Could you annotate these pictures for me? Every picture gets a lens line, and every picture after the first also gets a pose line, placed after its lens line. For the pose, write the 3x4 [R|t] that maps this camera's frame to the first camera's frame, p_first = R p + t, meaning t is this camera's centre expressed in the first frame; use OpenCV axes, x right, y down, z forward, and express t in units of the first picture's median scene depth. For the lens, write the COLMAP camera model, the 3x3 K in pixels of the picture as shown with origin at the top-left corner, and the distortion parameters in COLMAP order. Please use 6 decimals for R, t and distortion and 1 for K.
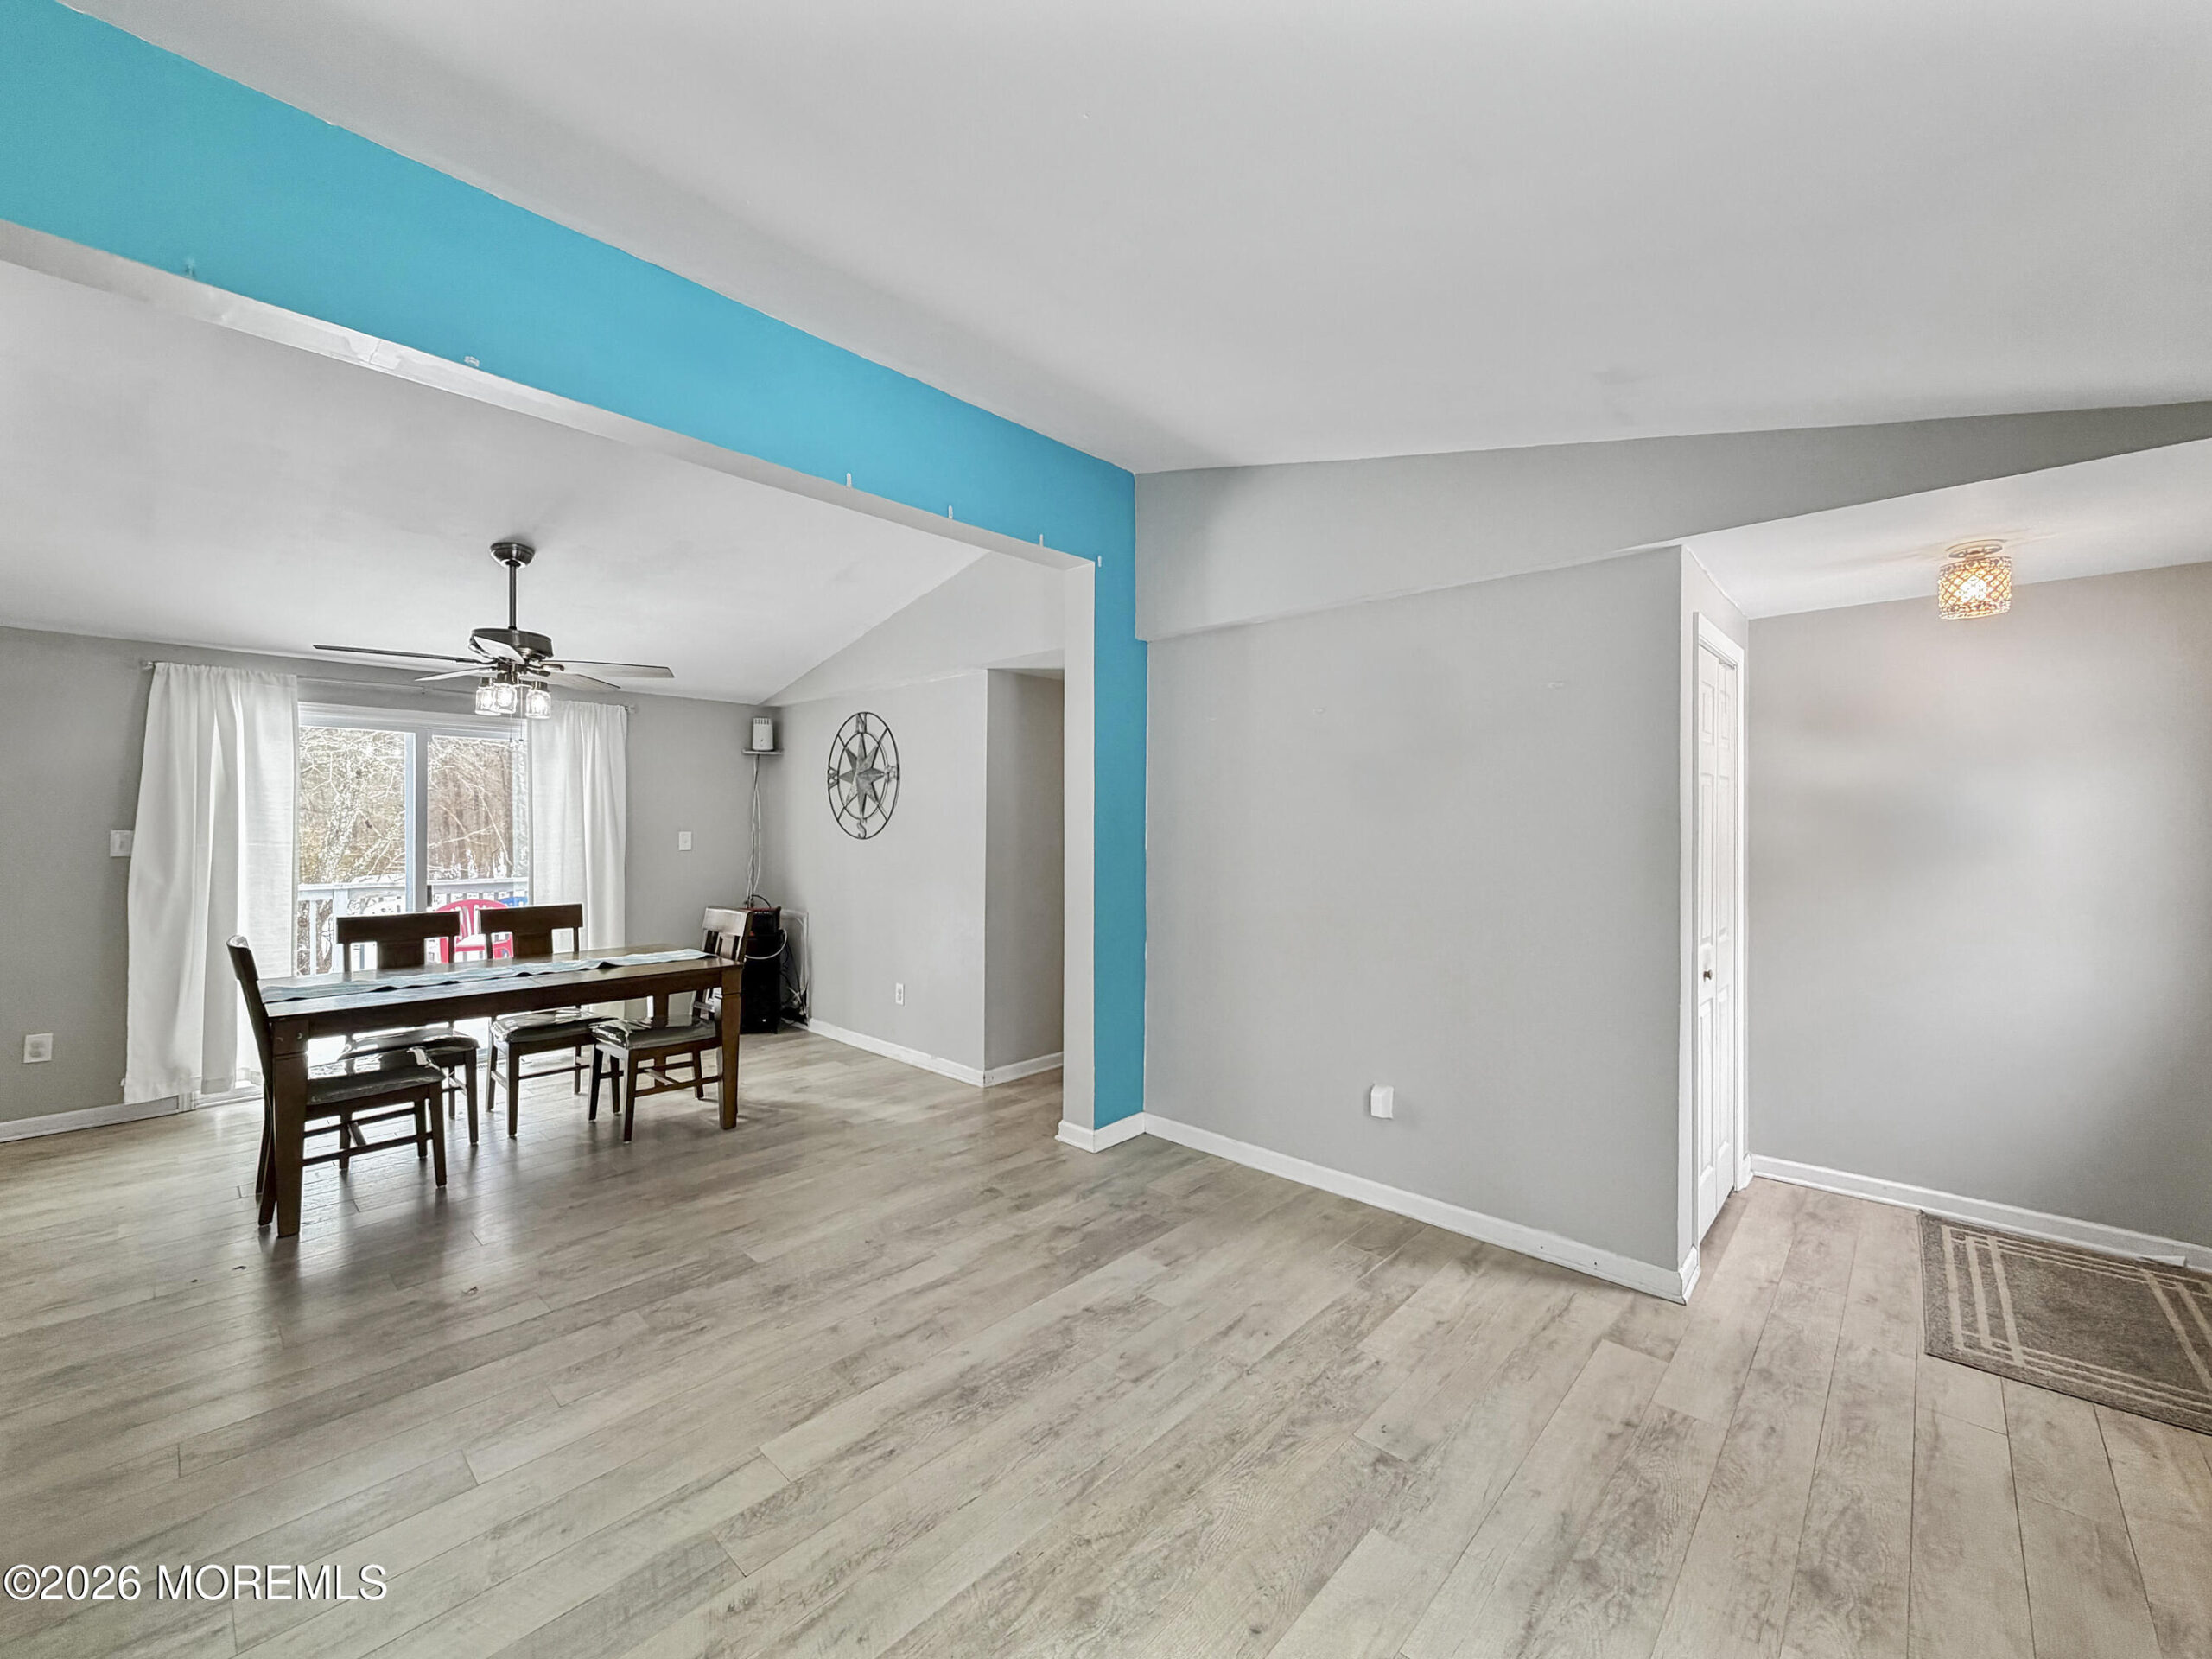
lens RADIAL K [[883.8, 0, 1102.0], [0, 883.8, 819.3], [0, 0, 1]] dist [-0.000947, 0.000081]
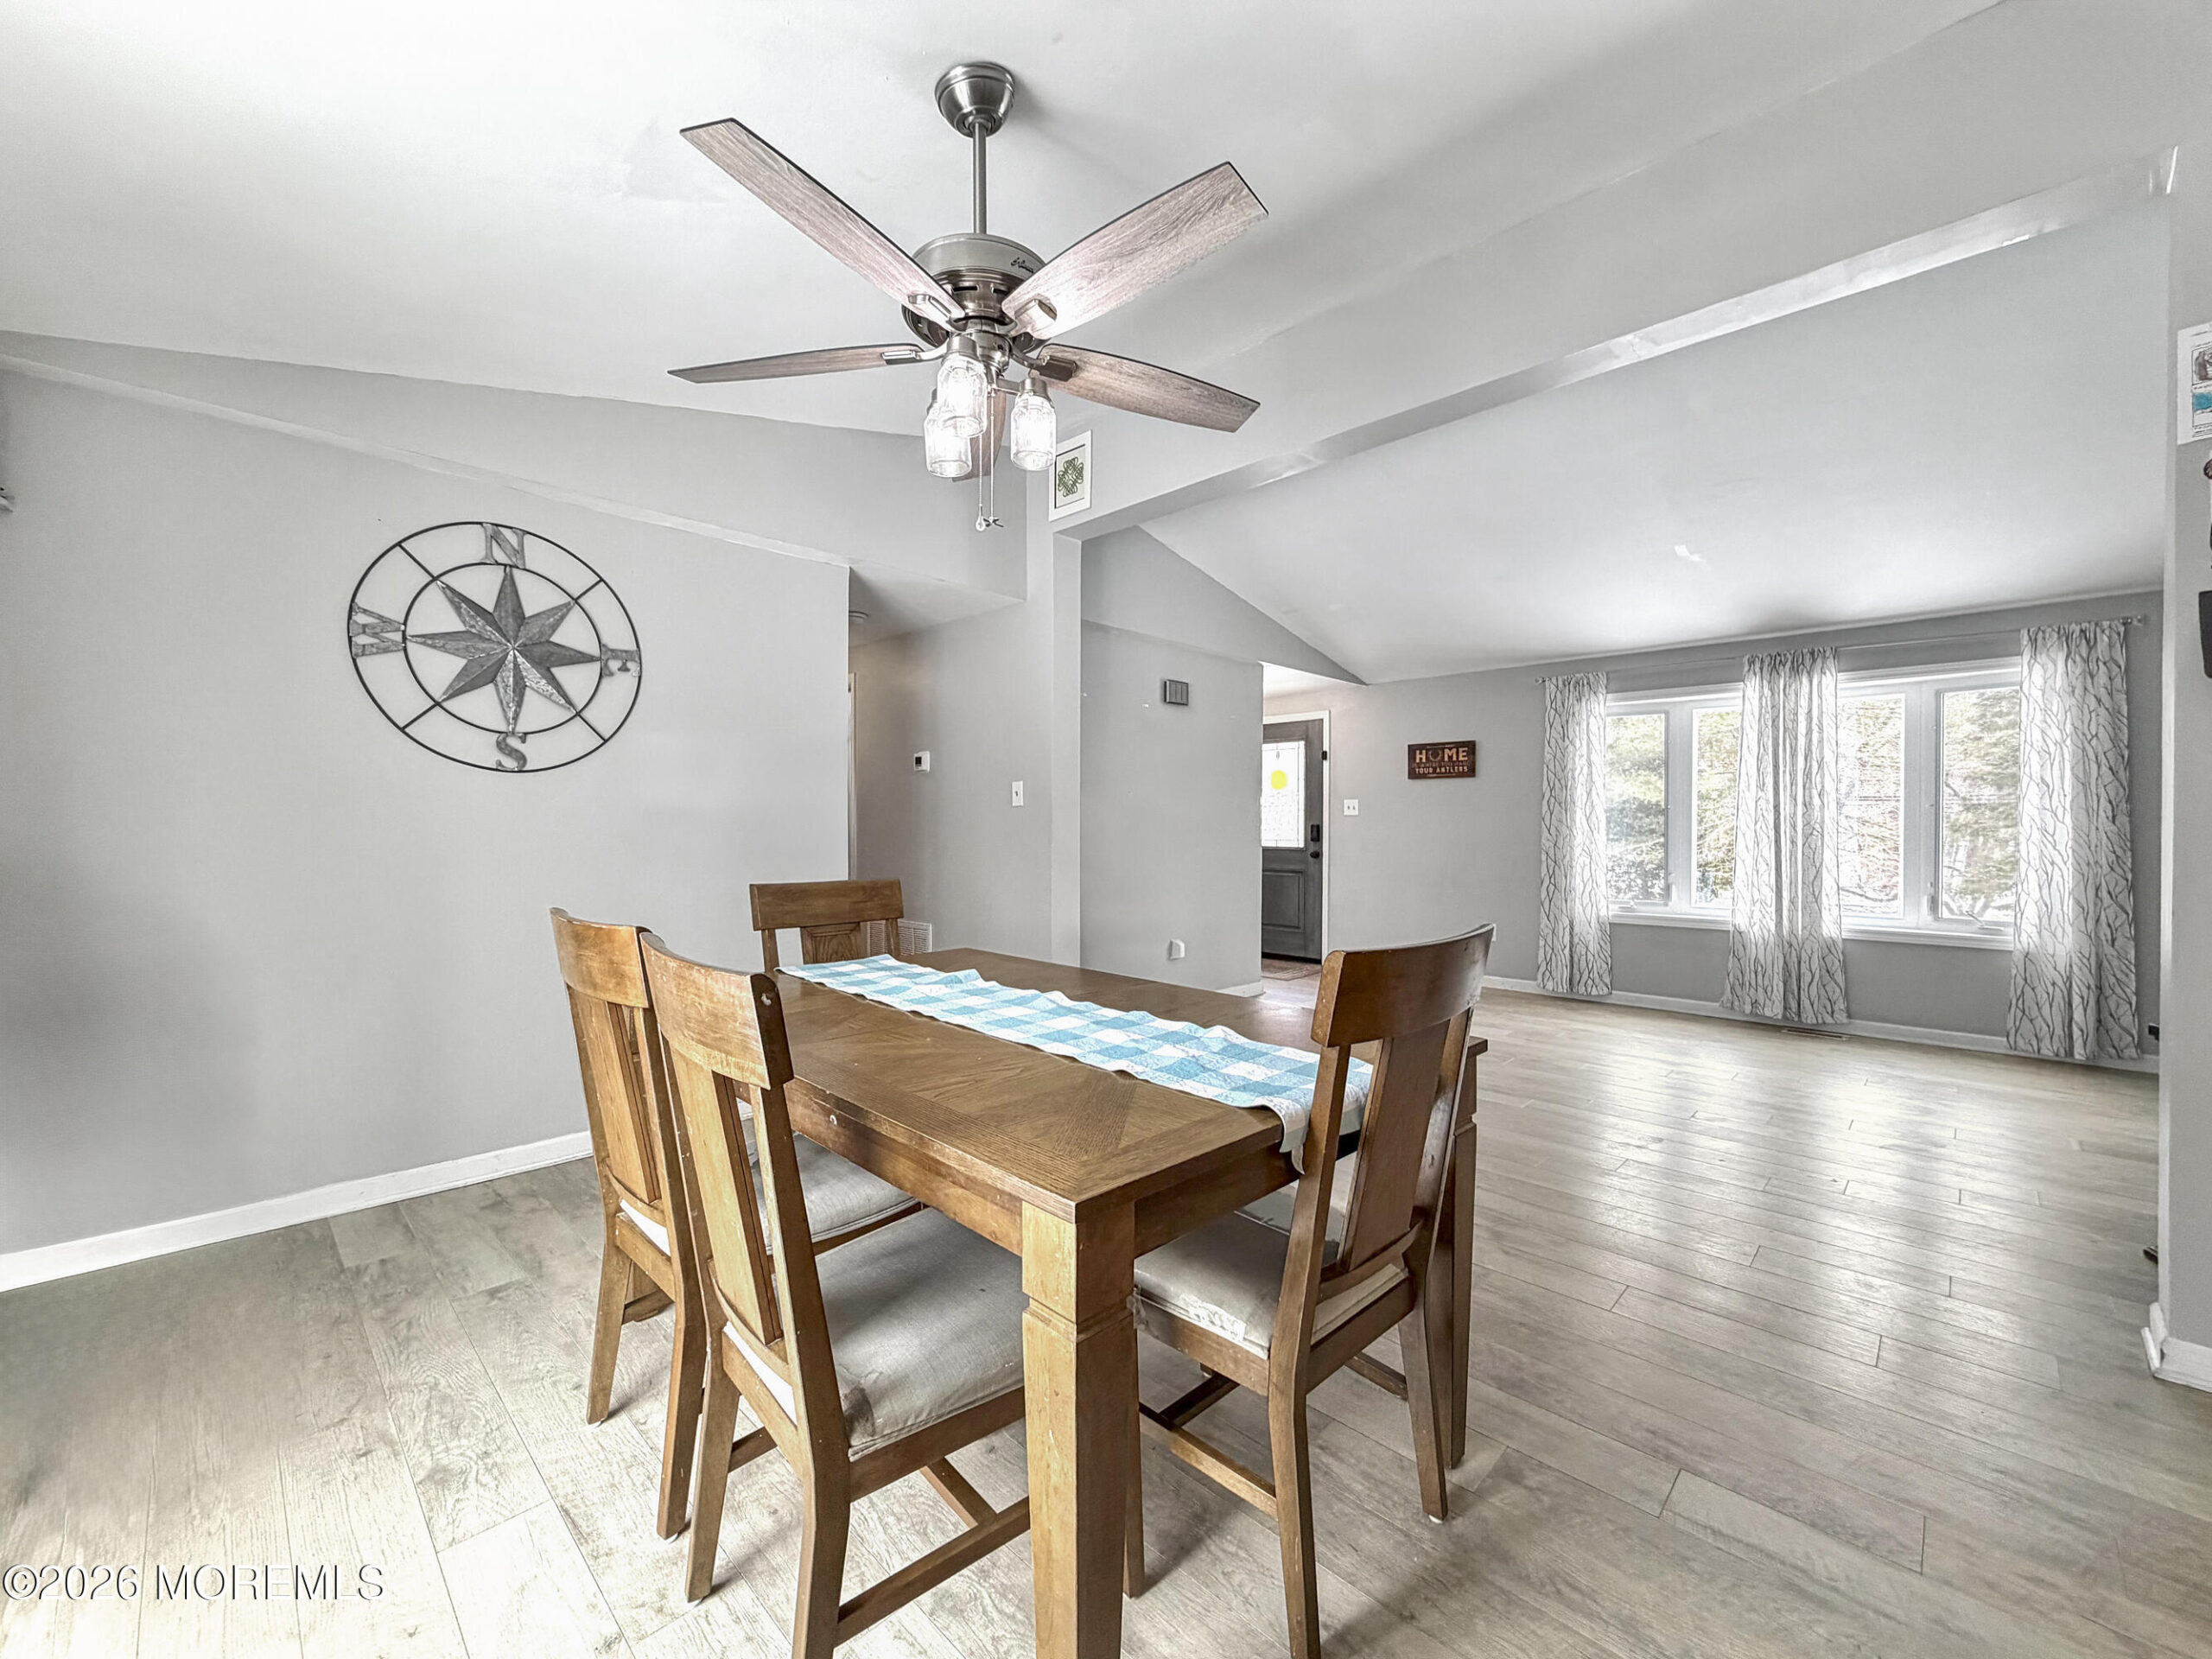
lens RADIAL K [[886.2, 0, 1097.0], [0, 886.2, 833.8], [0, 0, 1]] dist [0.000484, 0.000102]
pose [[0.022989, -0.009528, 0.999690, -1.371124], [-0.007286, 0.999926, 0.009698, 0.088779], [-0.999709, -0.007507, 0.022917, 1.133187]]
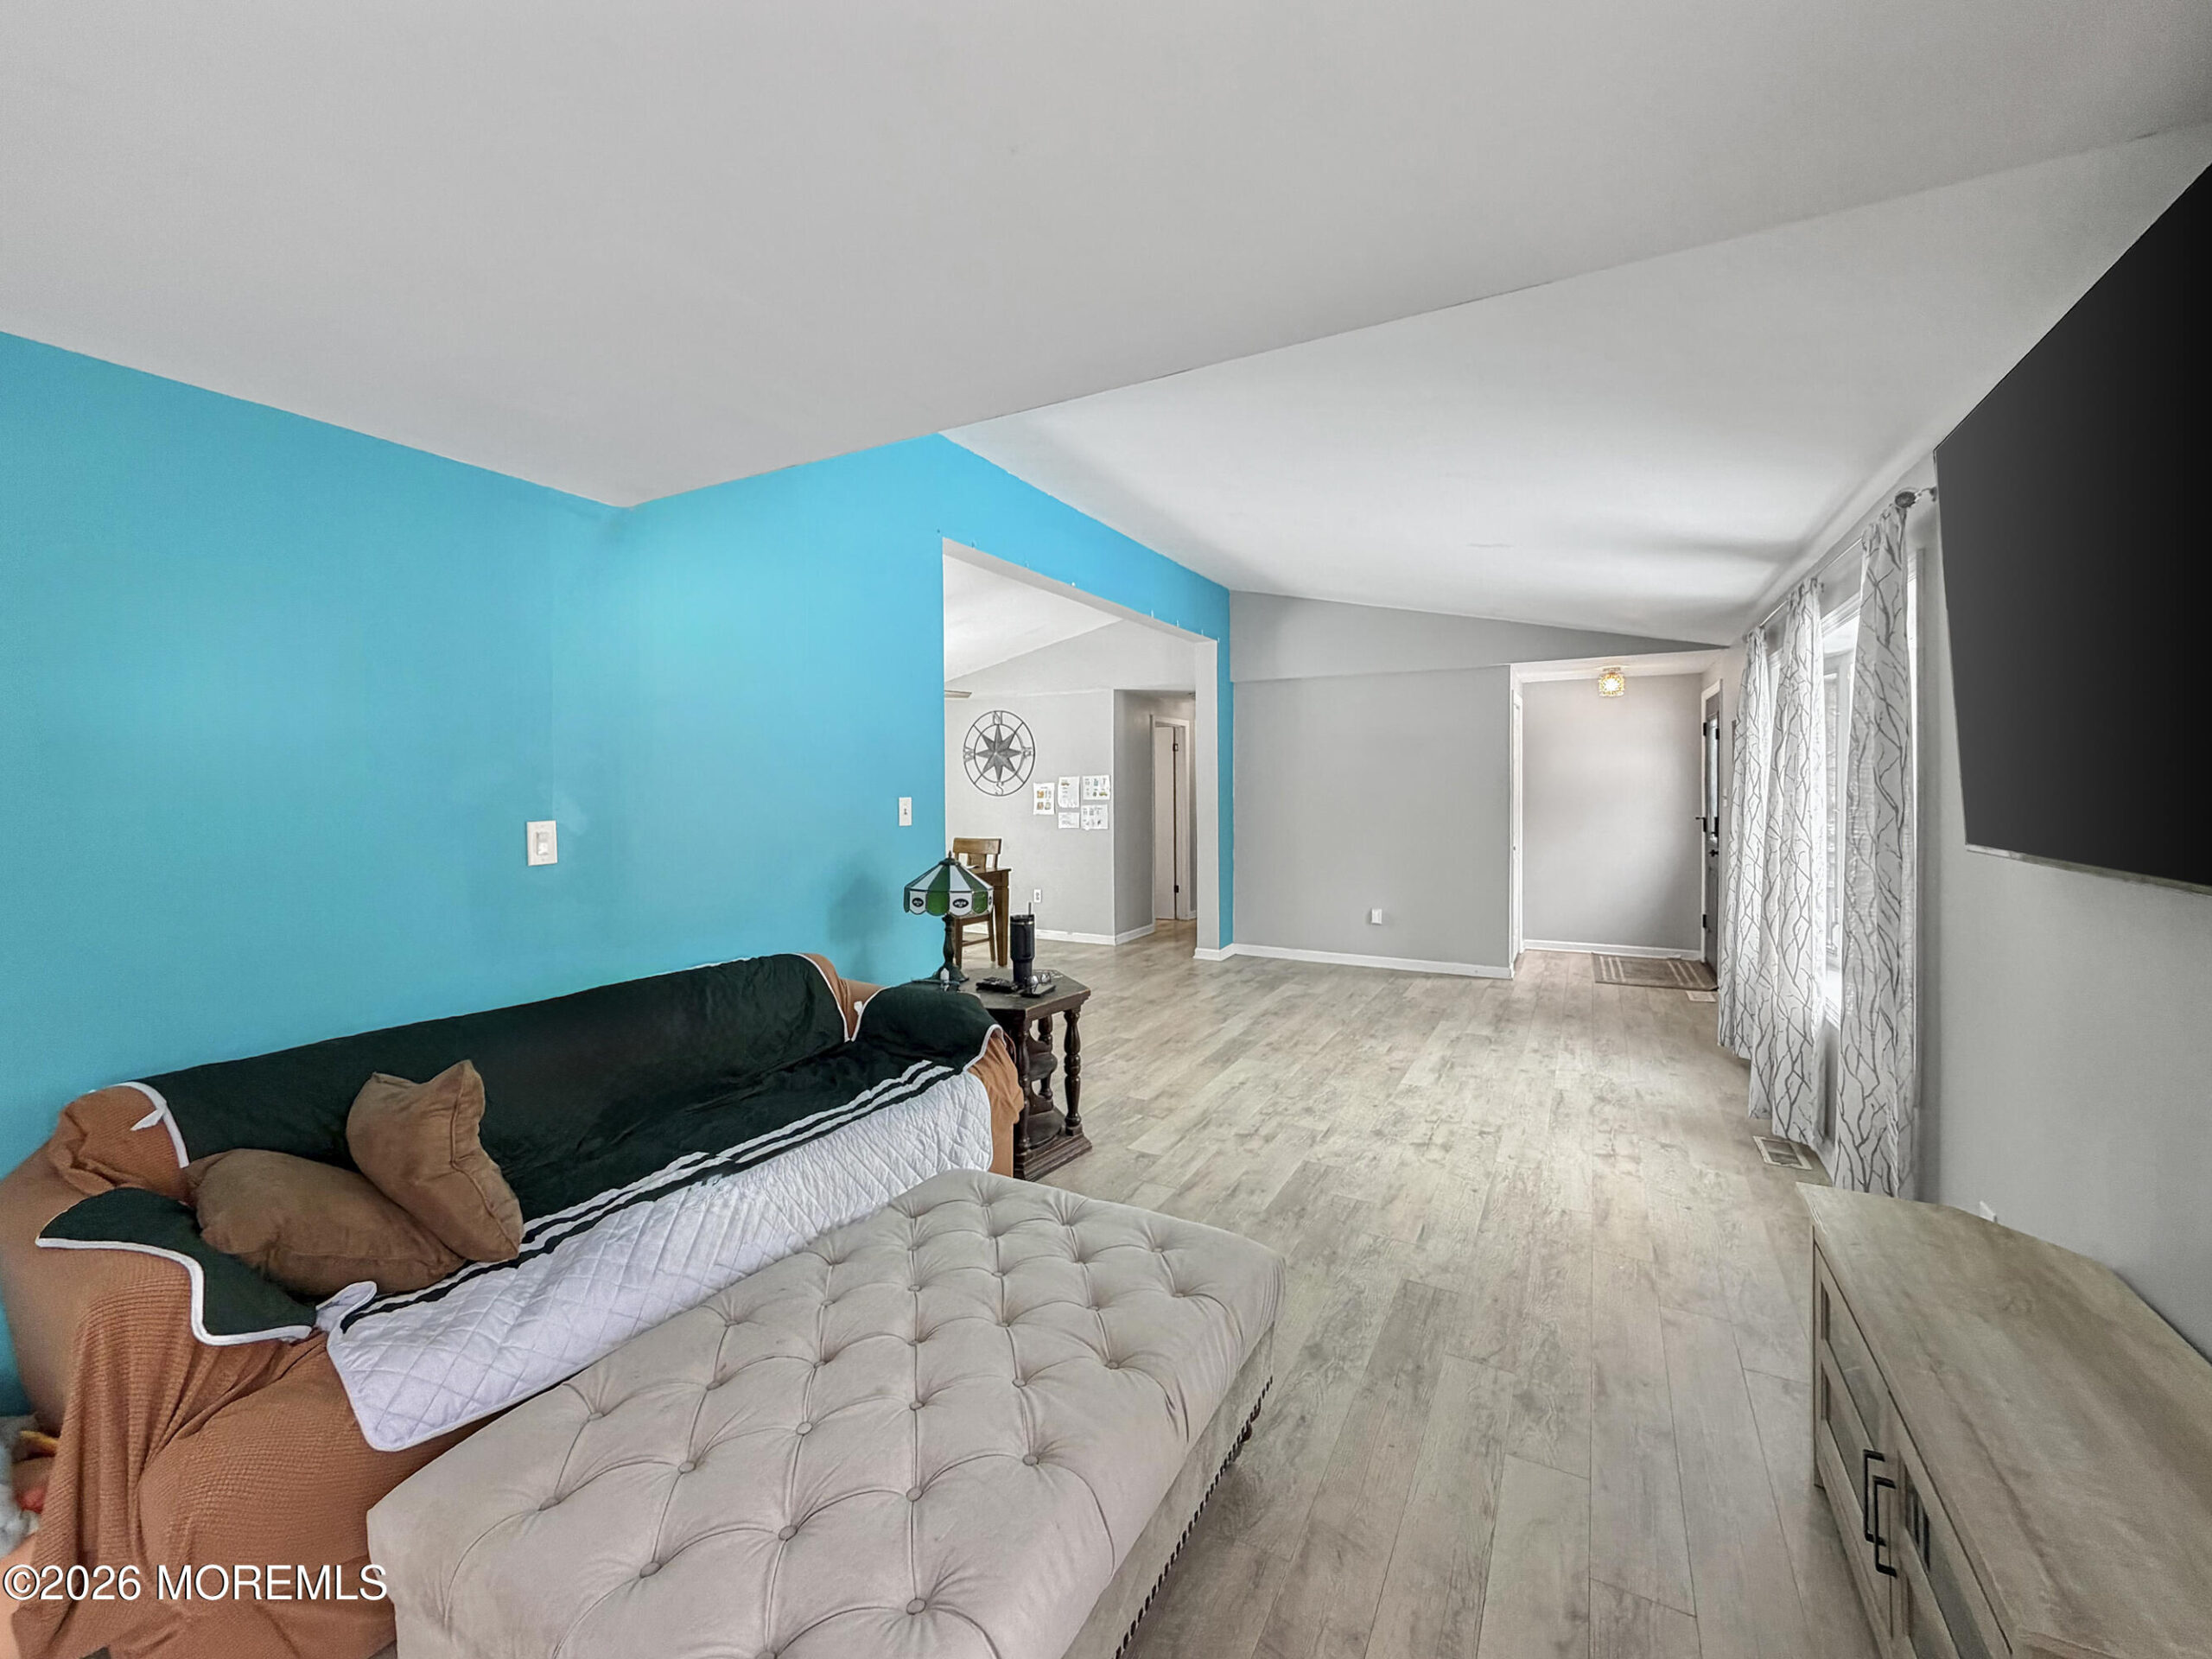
lens RADIAL K [[900.9, 0, 1117.9], [0, 900.9, 786.5], [0, 0, 1]] dist [0.013173, 0.000089]
pose [[0.964941, -0.007841, 0.262351, -0.834622], [0.006810, 0.999965, 0.004840, 0.000546], [-0.262380, -0.002884, 0.964960, -0.897477]]
